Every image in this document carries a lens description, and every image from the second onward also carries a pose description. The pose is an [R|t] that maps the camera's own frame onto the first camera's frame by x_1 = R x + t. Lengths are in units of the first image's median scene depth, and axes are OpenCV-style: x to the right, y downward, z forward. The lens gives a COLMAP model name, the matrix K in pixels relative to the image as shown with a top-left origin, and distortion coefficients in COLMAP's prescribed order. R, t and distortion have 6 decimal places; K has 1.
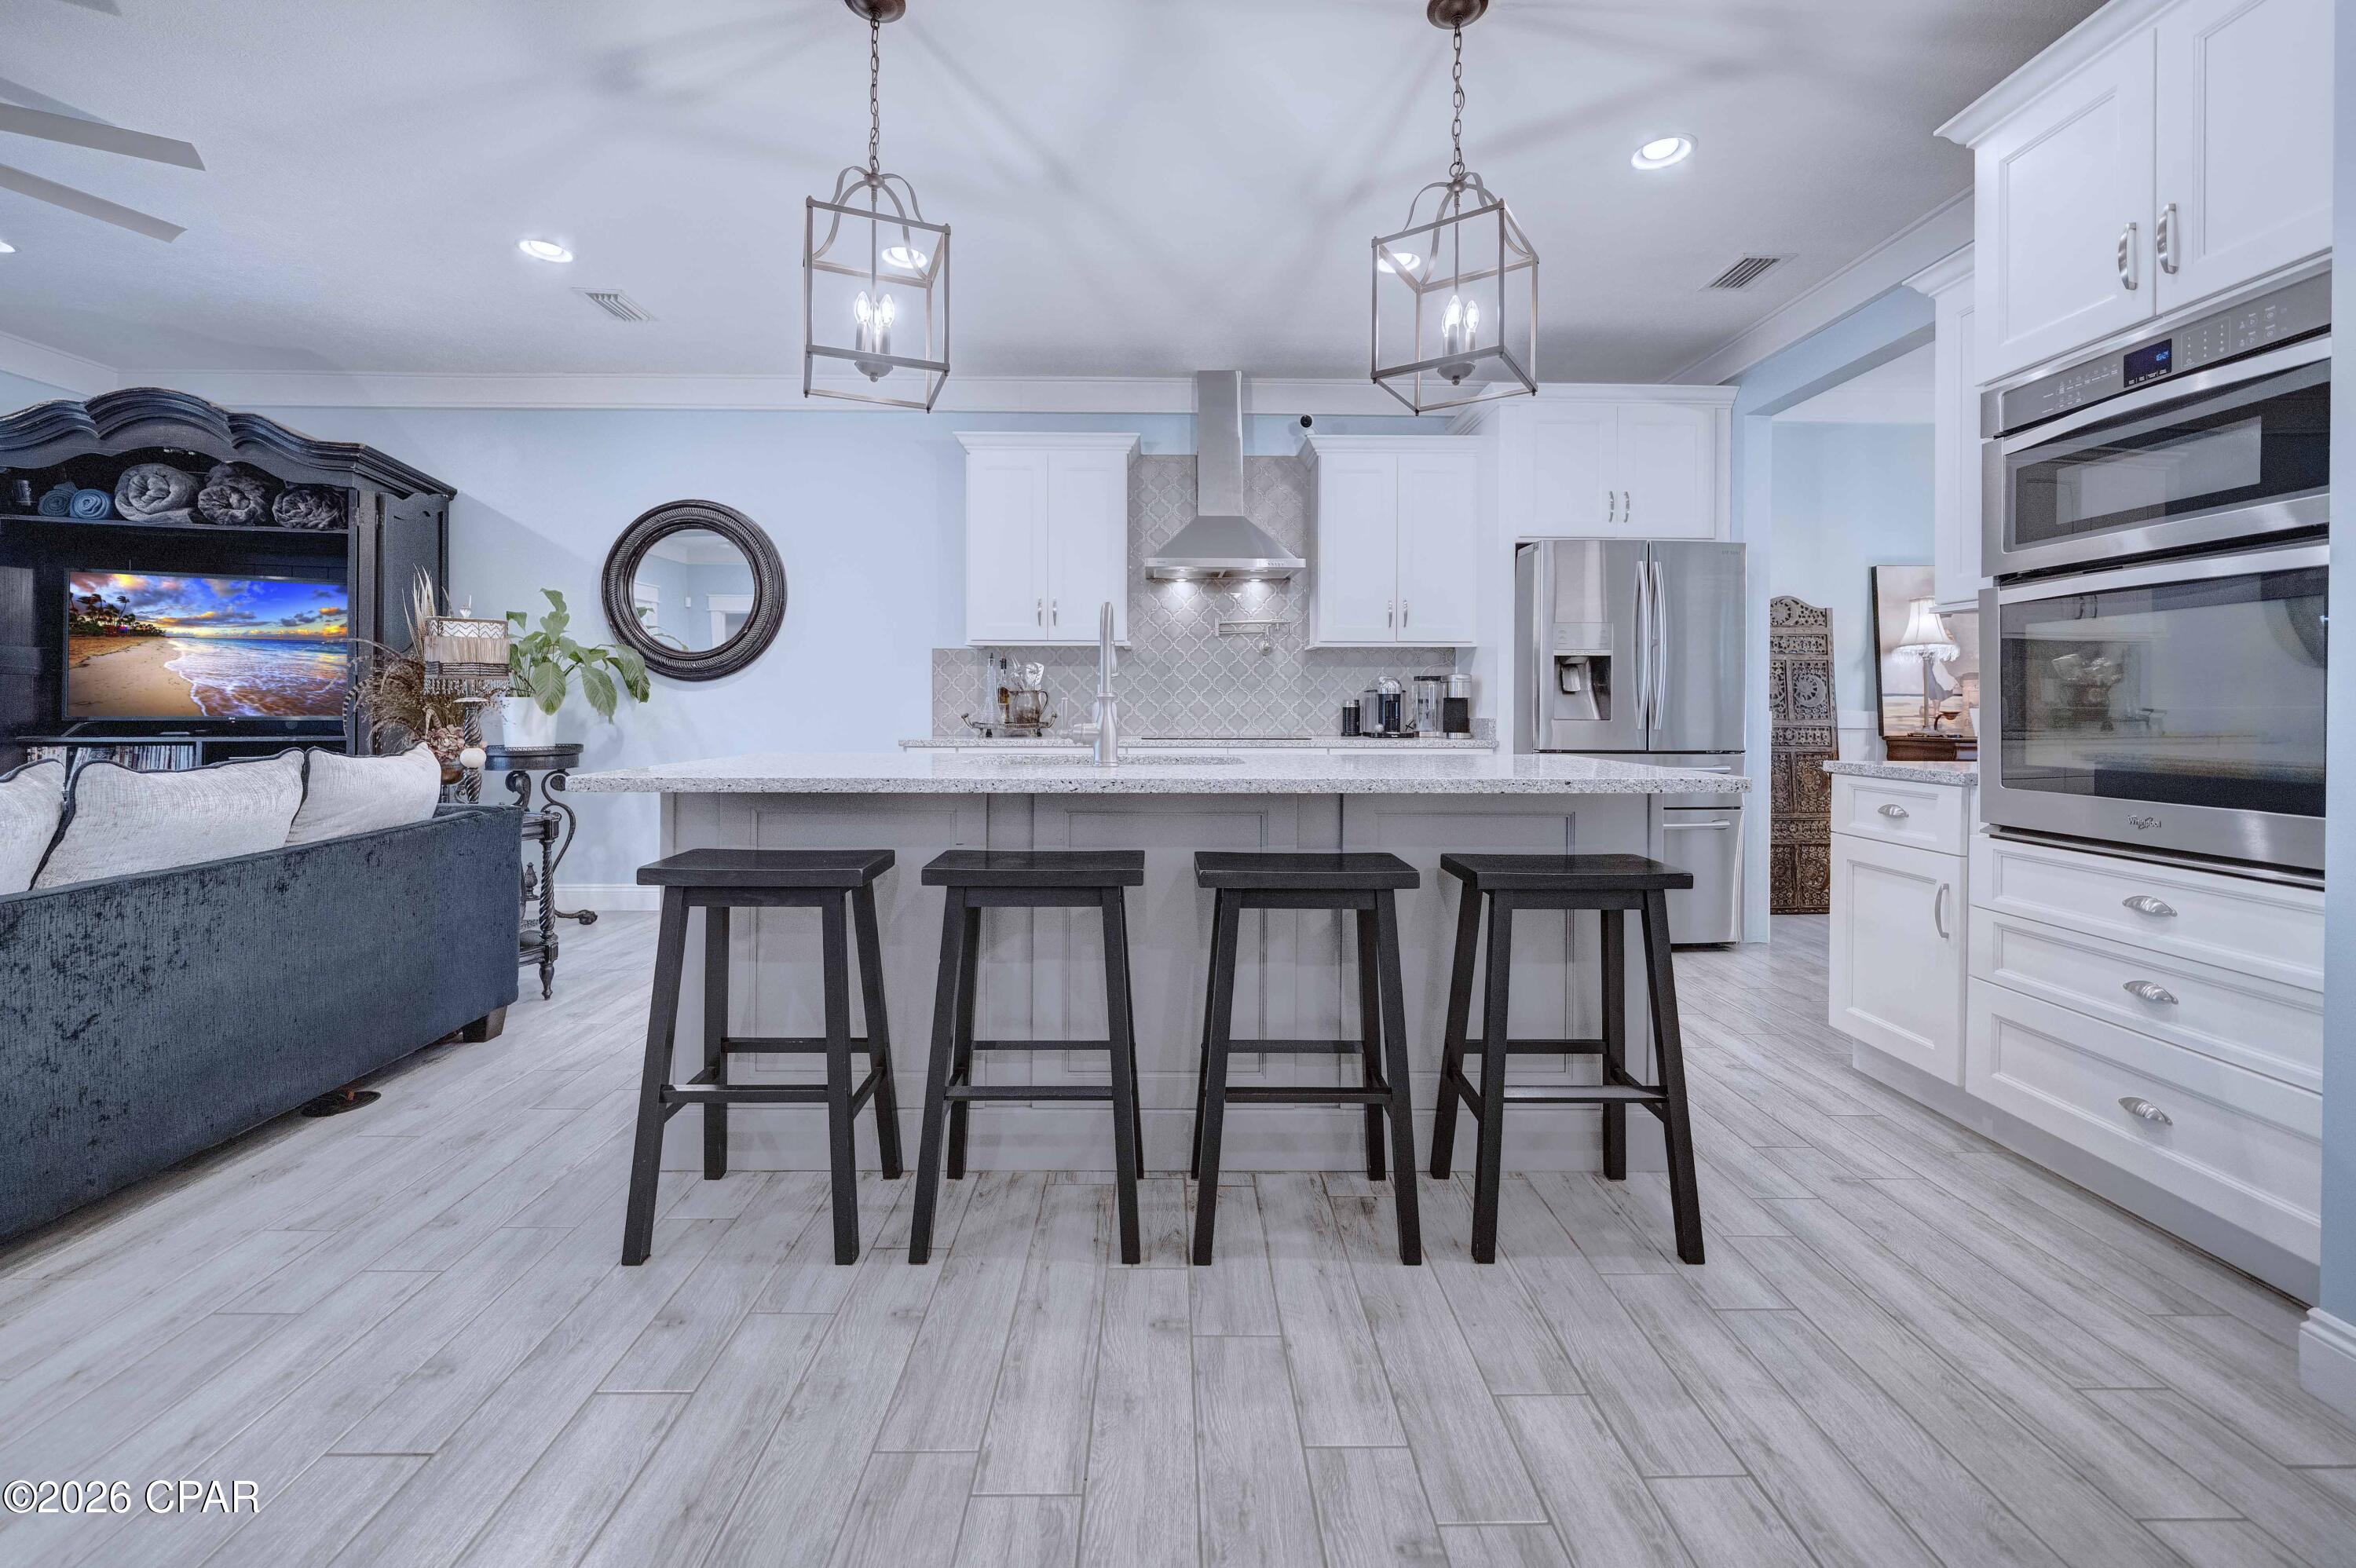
lens RADIAL K [[896.7, 0, 1158.3], [0, 896.7, 713.2], [0, 0, 1]] dist [-0.008166, 0.000600]
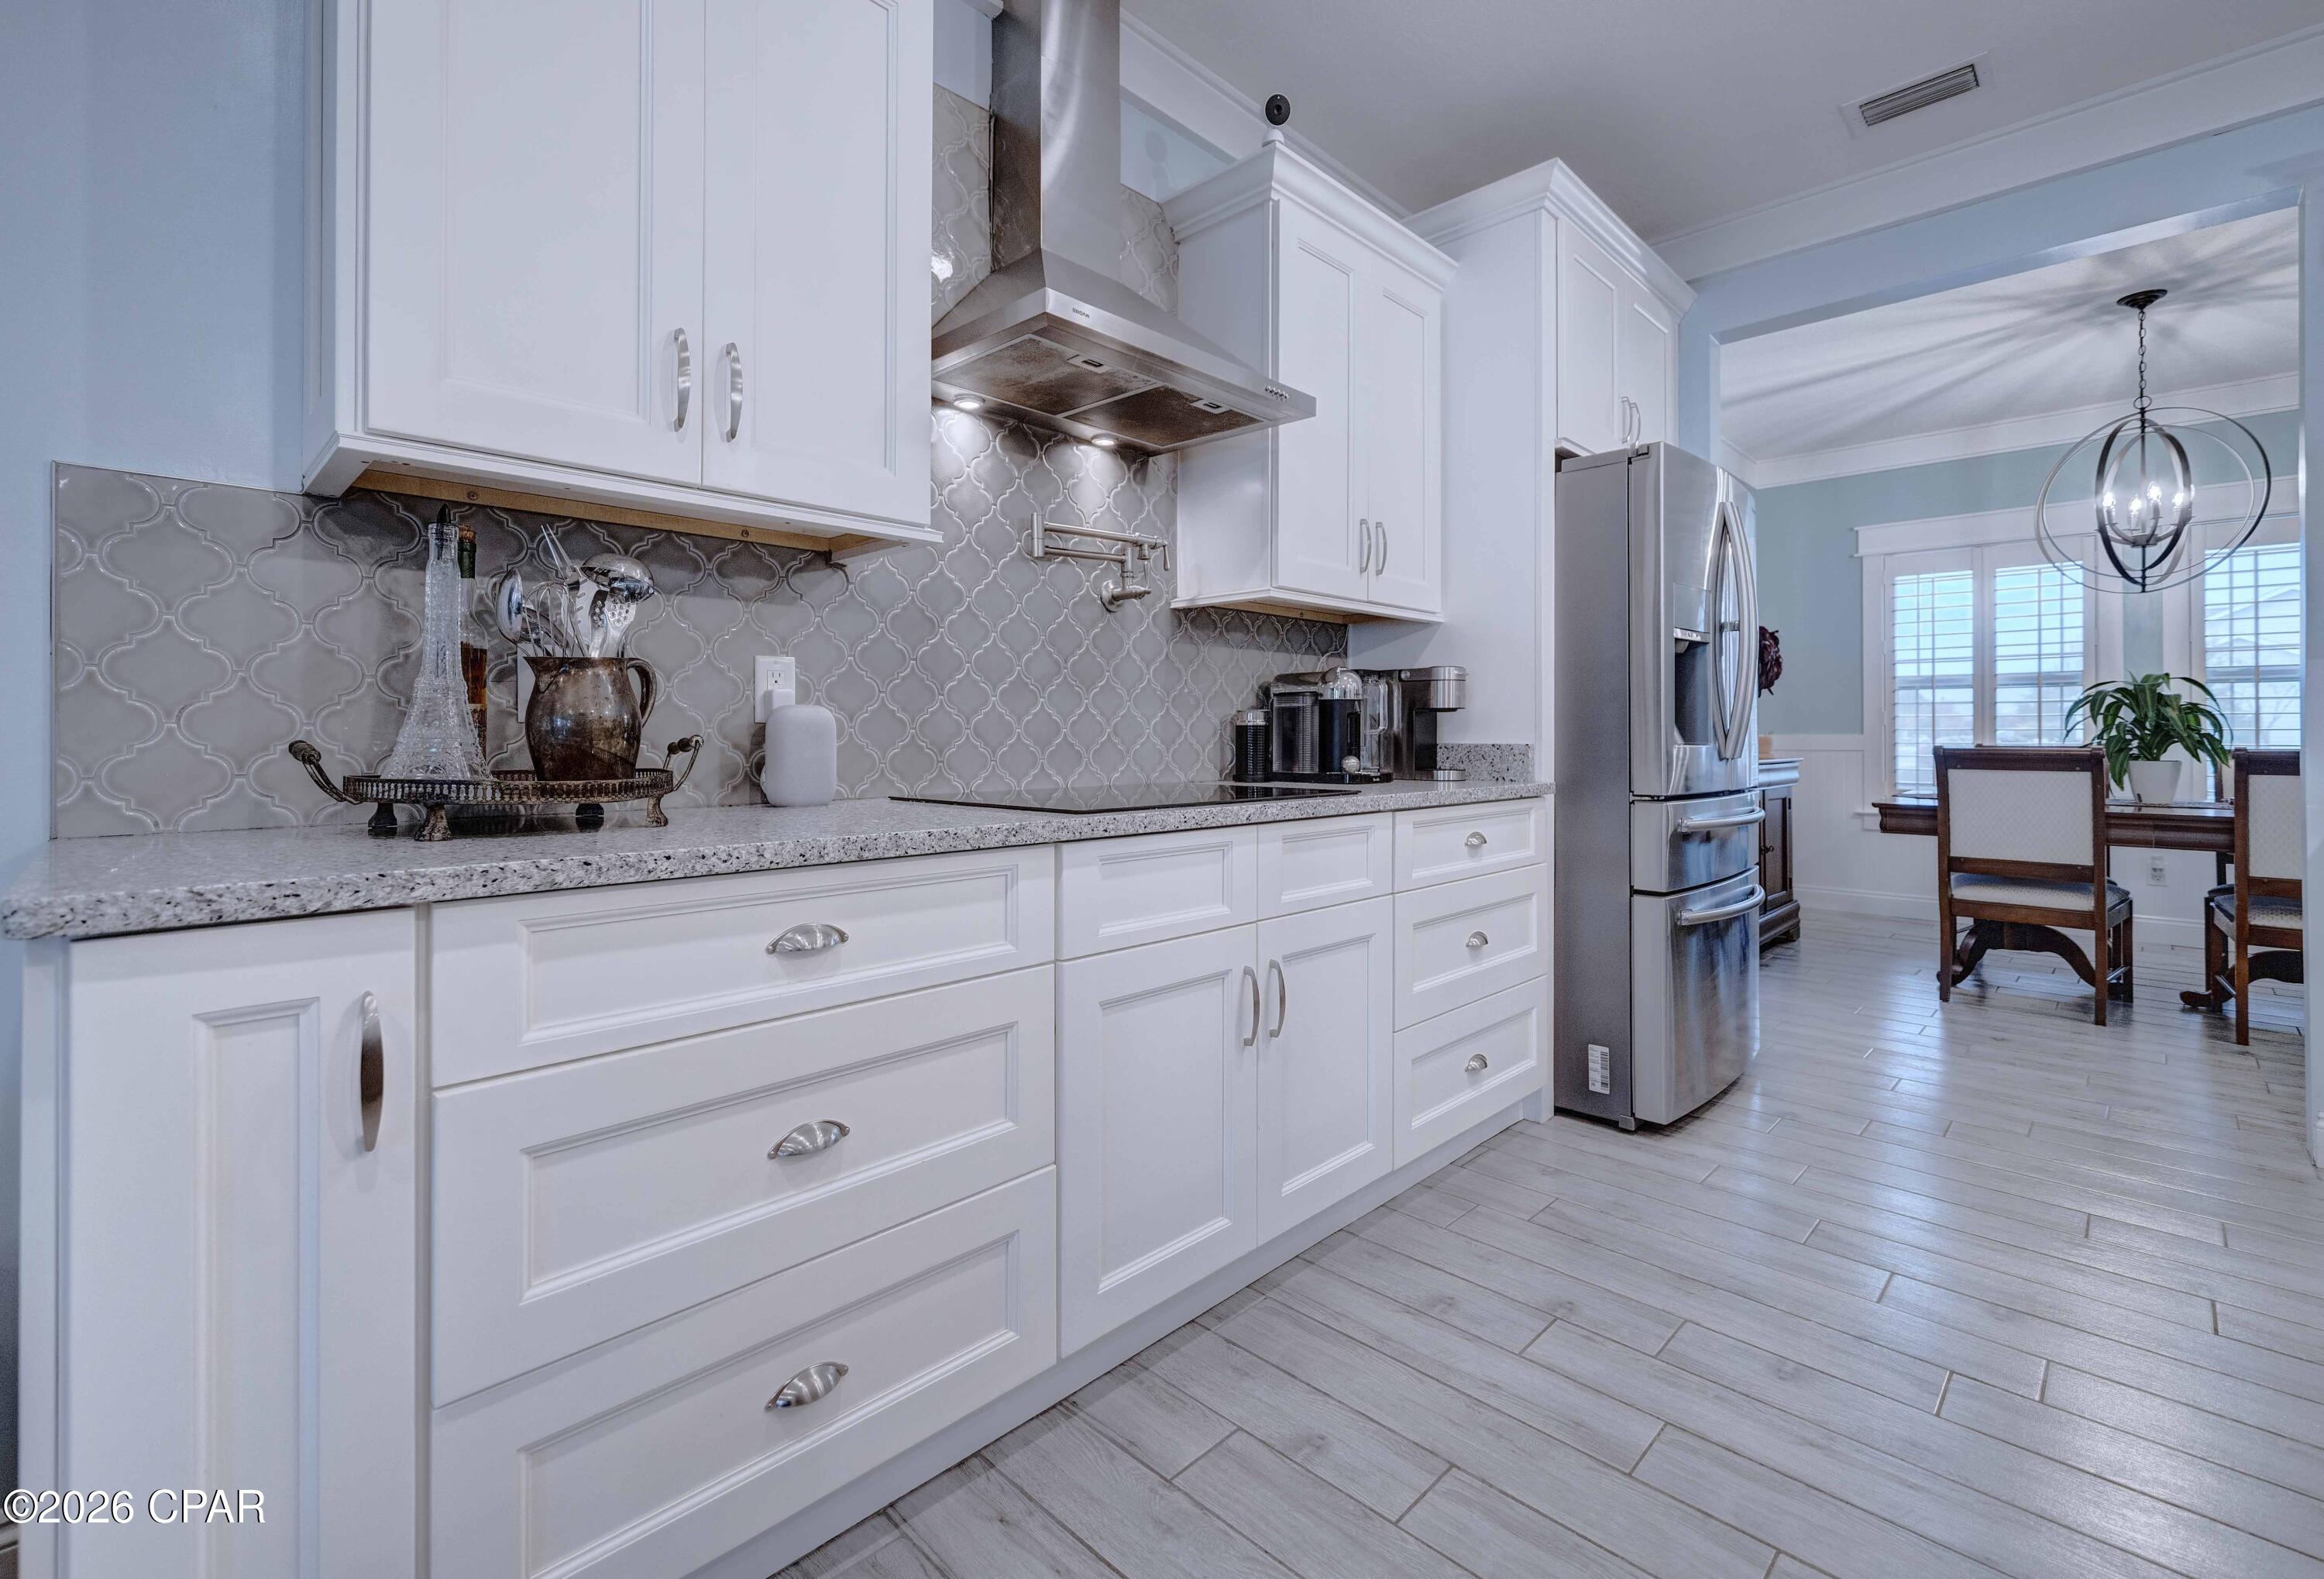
lens RADIAL K [[1011.2, 0, 1112.8], [0, 1011.2, 723.5], [0, 0, 1]] dist [0.000433, -0.000883]
pose [[0.726993, 0.007101, 0.686608, -0.284608], [0.004826, 0.999869, -0.015450, 0.000894], [-0.686628, 0.014546, 0.726864, 0.762983]]
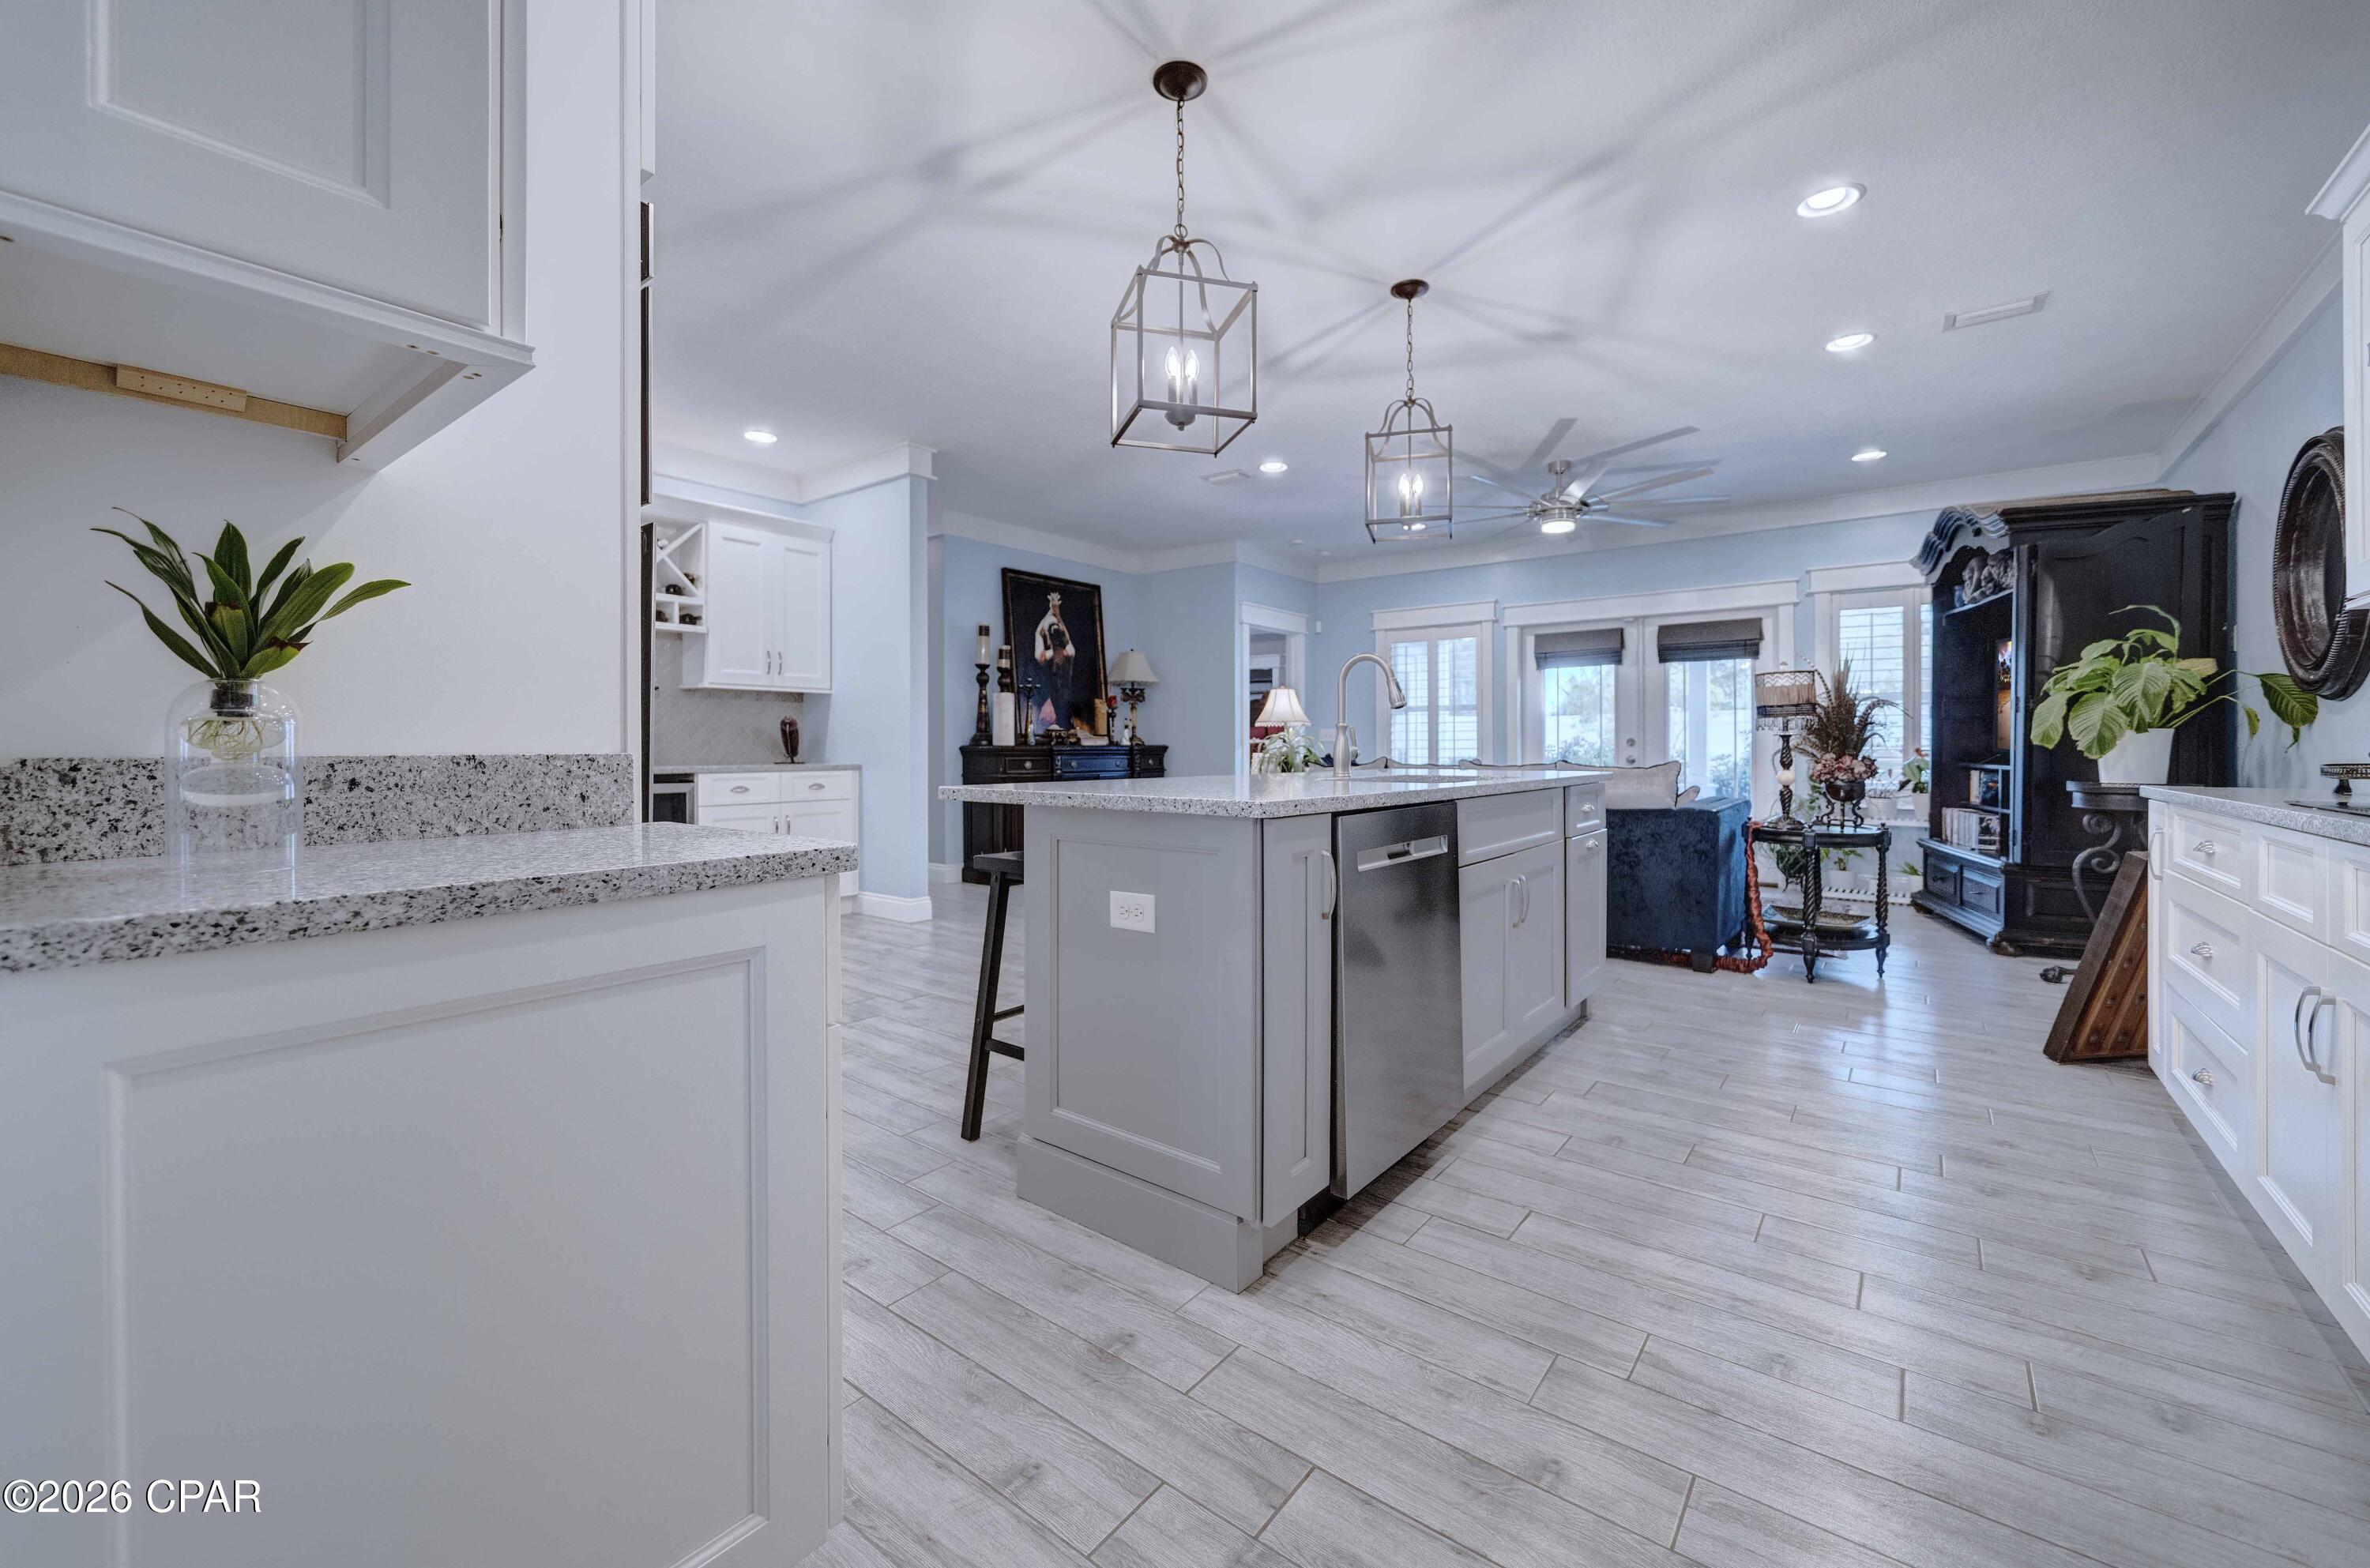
lens RADIAL K [[921.3, 0, 1175.8], [0, 921.3, 746.1], [0, 0, 1]] dist [-0.000258, -0.000174]
pose [[-0.635945, -0.002428, -0.771731, 0.659002], [-0.009189, 0.999948, 0.004426, 0.003322], [0.771680, 0.009907, -0.635934, 0.925964]]
